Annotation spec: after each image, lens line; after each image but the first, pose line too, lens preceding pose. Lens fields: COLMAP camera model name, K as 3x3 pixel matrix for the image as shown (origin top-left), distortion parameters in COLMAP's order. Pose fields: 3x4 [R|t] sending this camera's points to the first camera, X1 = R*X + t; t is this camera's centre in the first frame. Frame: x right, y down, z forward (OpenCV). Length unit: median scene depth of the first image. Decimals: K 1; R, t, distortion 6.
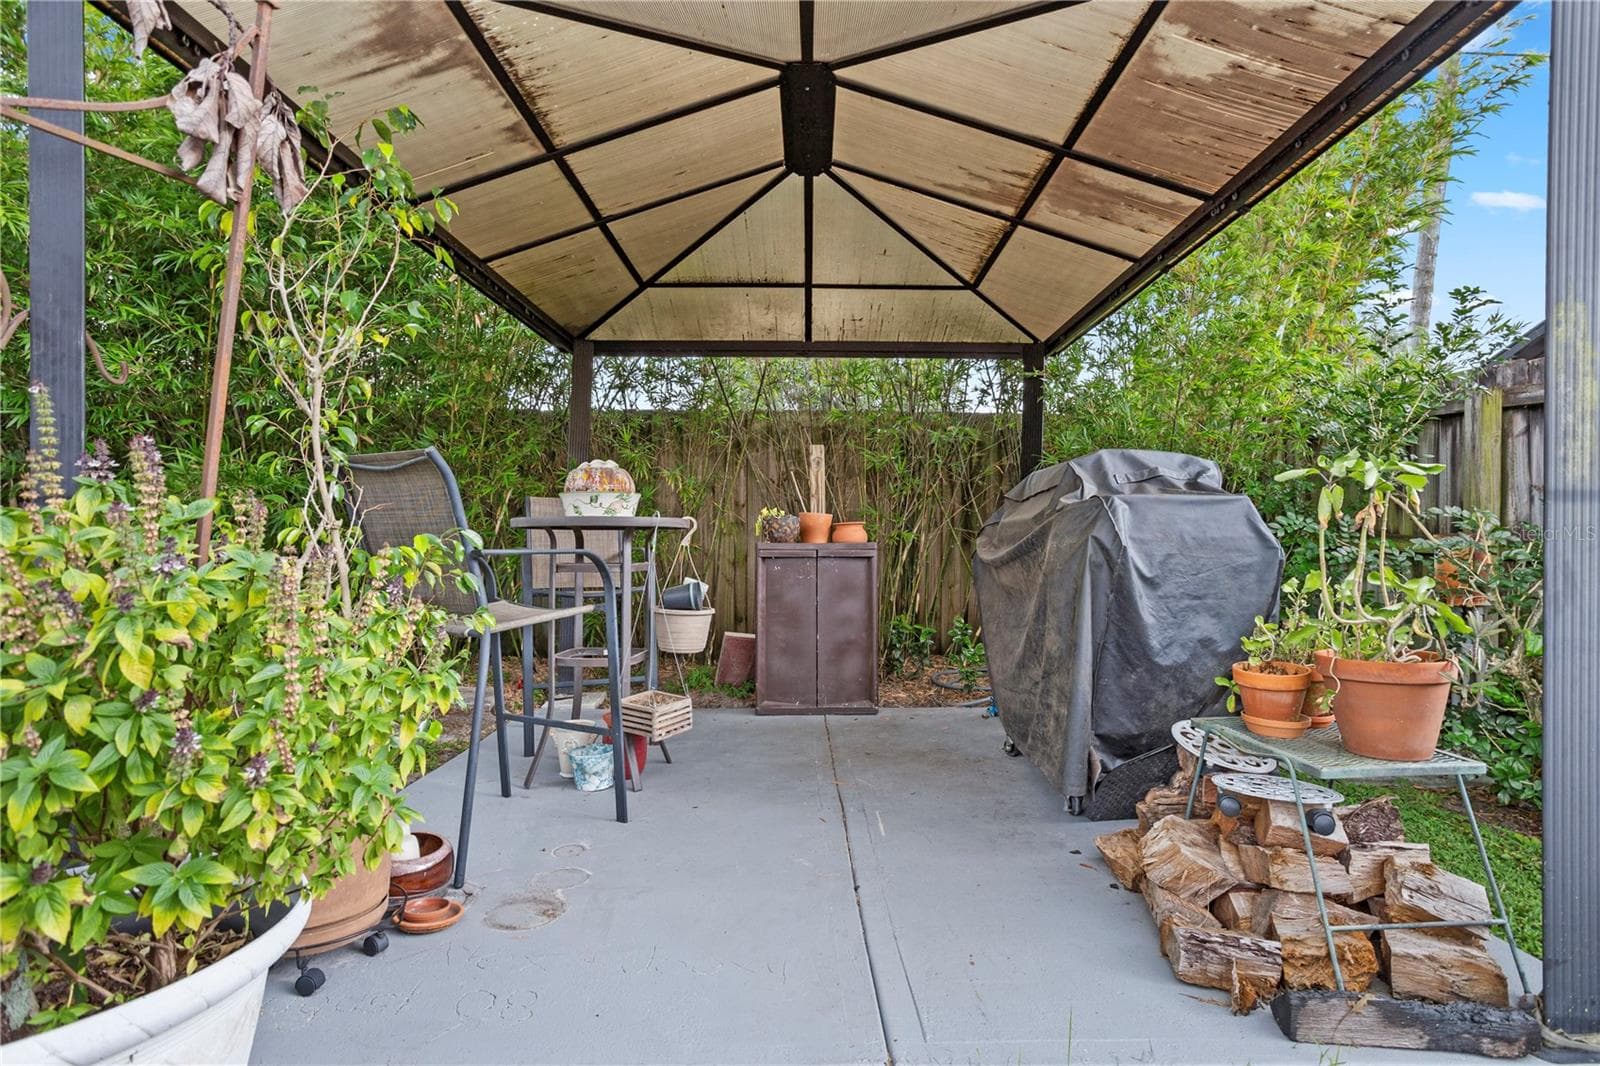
lens RADIAL K [[789.5, 0, 800.0], [0, 789.5, 533.0], [0, 0, 1]] dist [-0.027068, 0.000904]
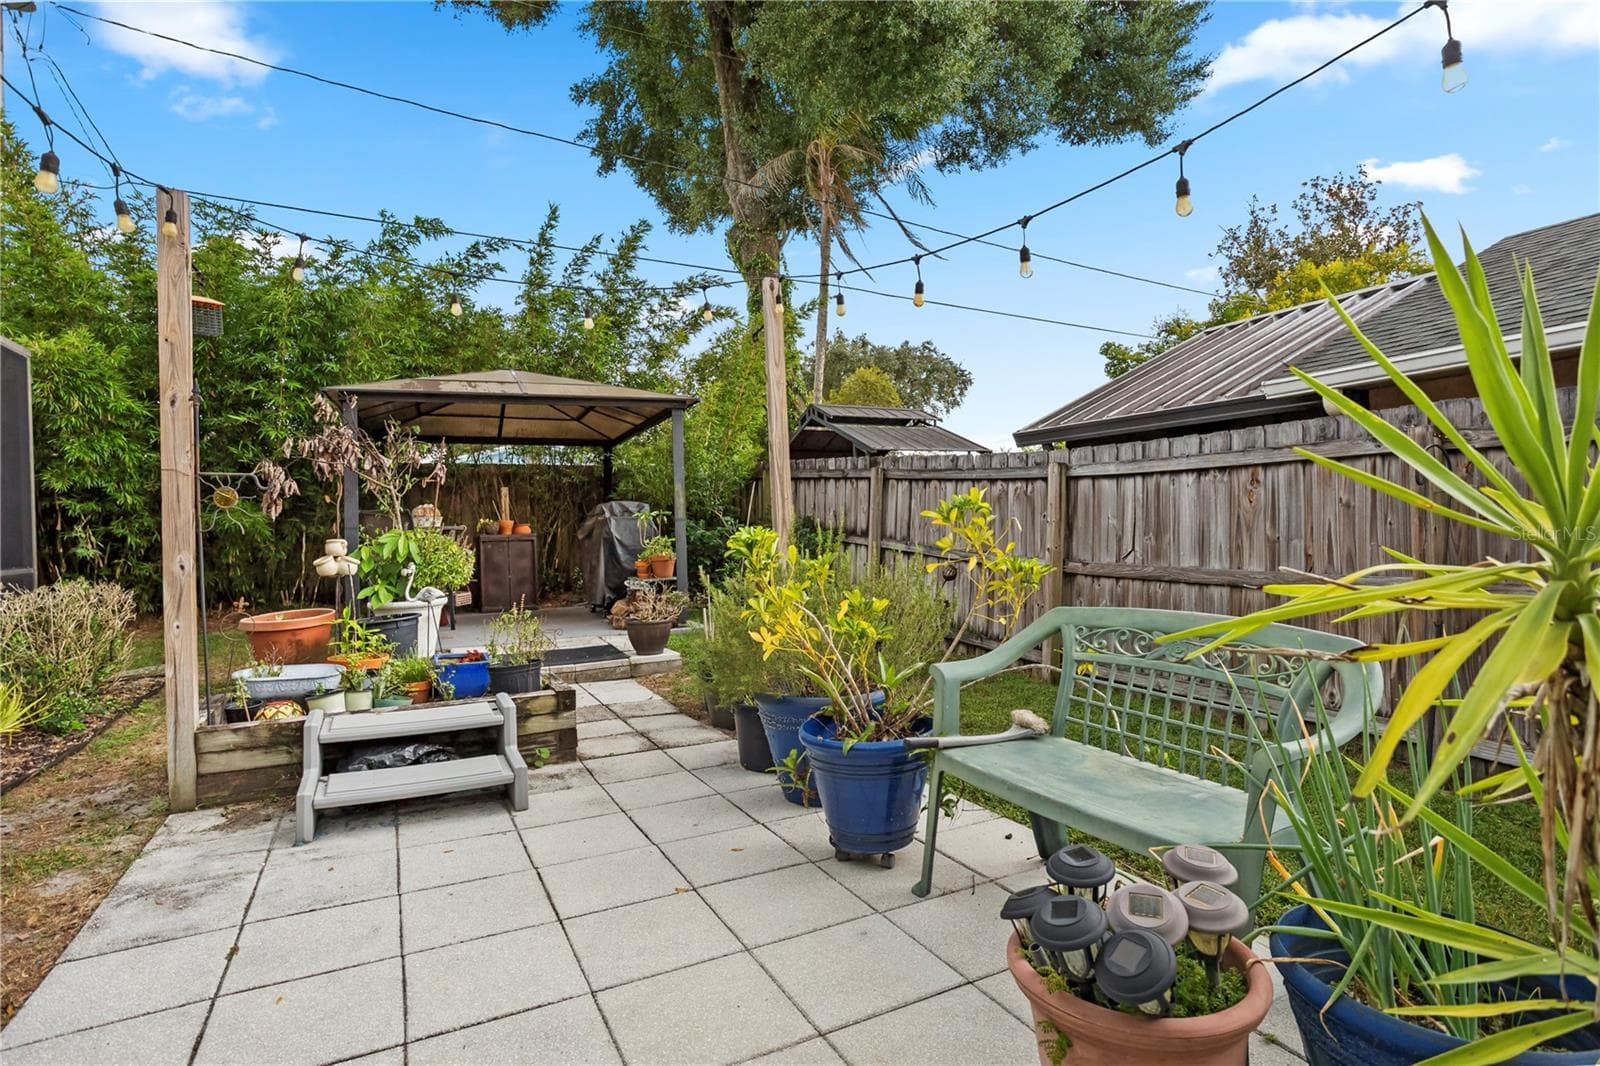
lens RADIAL K [[789.5, 0, 800.0], [0, 789.5, 533.0], [0, 0, 1]] dist [-0.027068, 0.000904]
pose [[0.907149, -0.025697, 0.420024, -0.159409], [0.018874, 0.999614, 0.020395, -0.019591], [-0.420386, -0.010574, 0.907284, -1.323028]]
